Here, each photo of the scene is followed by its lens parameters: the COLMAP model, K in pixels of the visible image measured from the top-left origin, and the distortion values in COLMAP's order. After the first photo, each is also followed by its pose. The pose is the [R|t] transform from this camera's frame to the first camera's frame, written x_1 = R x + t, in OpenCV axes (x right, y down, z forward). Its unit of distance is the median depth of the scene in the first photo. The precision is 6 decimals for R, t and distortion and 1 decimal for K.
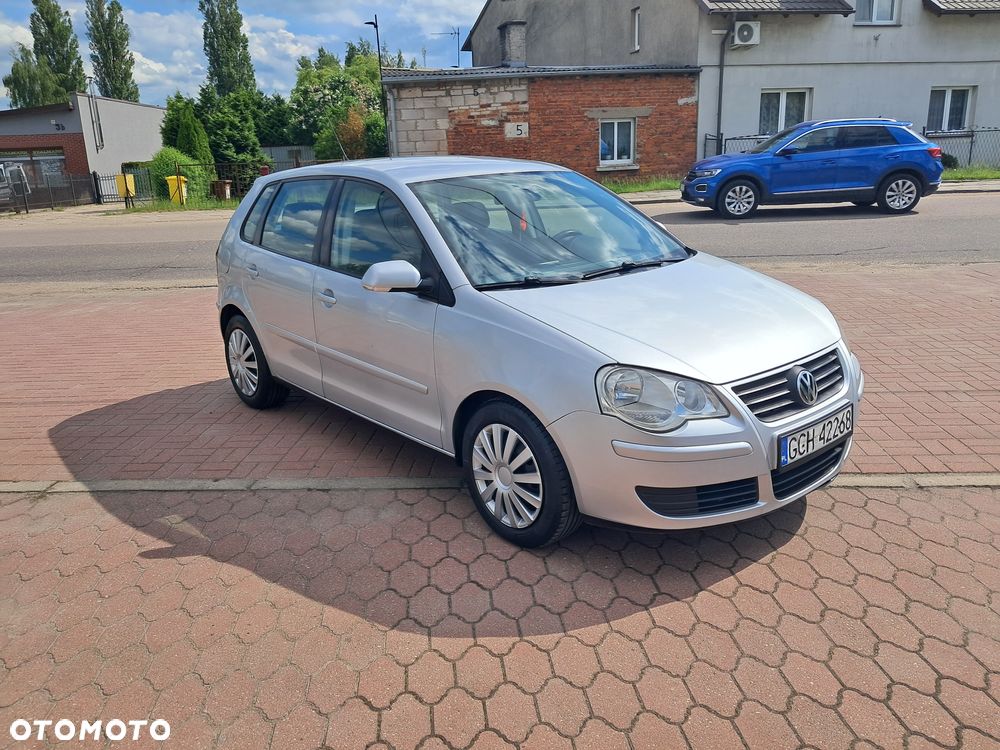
lens RADIAL K [[776.1, 0, 501.6], [0, 776.1, 374.8], [0, 0, 1]] dist [0.002199, -0.008251]
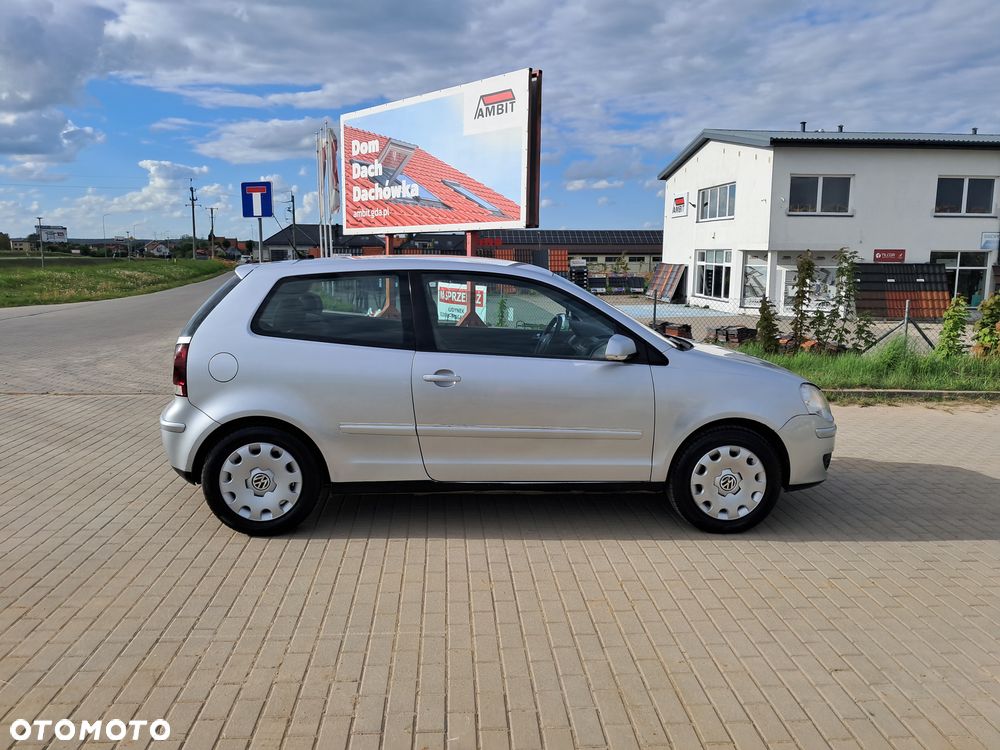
lens RADIAL K [[799.5, 0, 495.5], [0, 799.5, 368.8], [0, 0, 1]] dist [-0.002394, -0.011138]
pose [[0.586105, -0.068497, 0.807335, -1.218696], [0.191787, 0.979832, -0.056100, -0.055641], [-0.787210, 0.187717, 0.587421, 0.395088]]
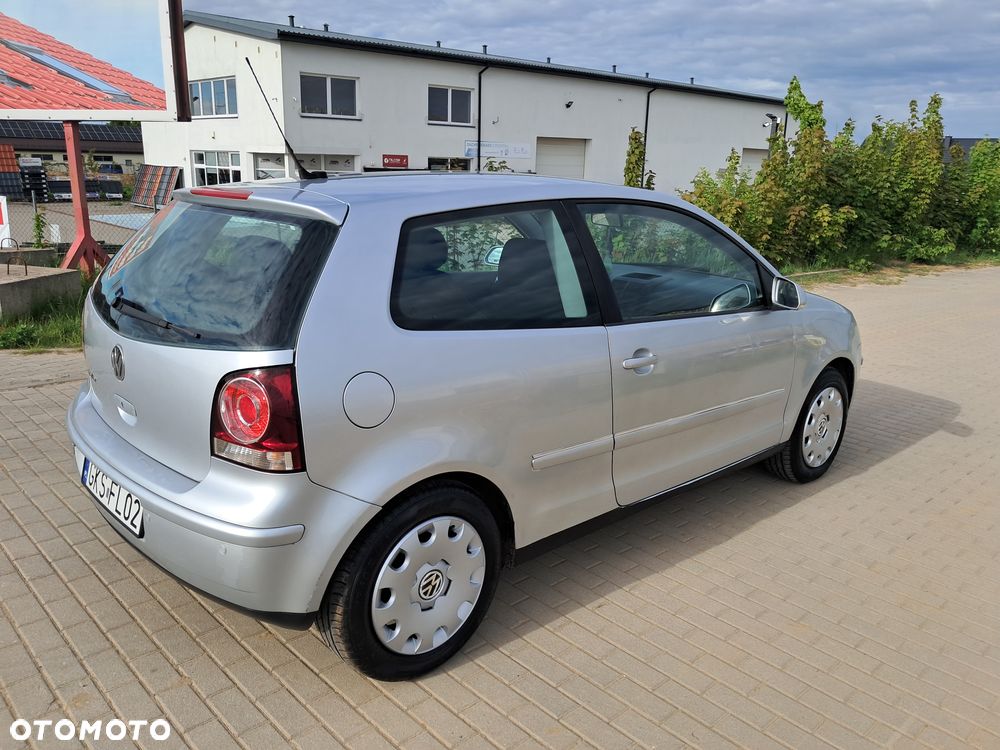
lens RADIAL K [[802.0, 0, 503.9], [0, 802.0, 373.2], [0, 0, 1]] dist [-0.004715, 0.009105]
pose [[-0.055445, -0.210623, 0.975994, -1.100500], [0.249633, 0.943529, 0.217798, -0.326563], [-0.966752, 0.255716, 0.000264, 1.299004]]
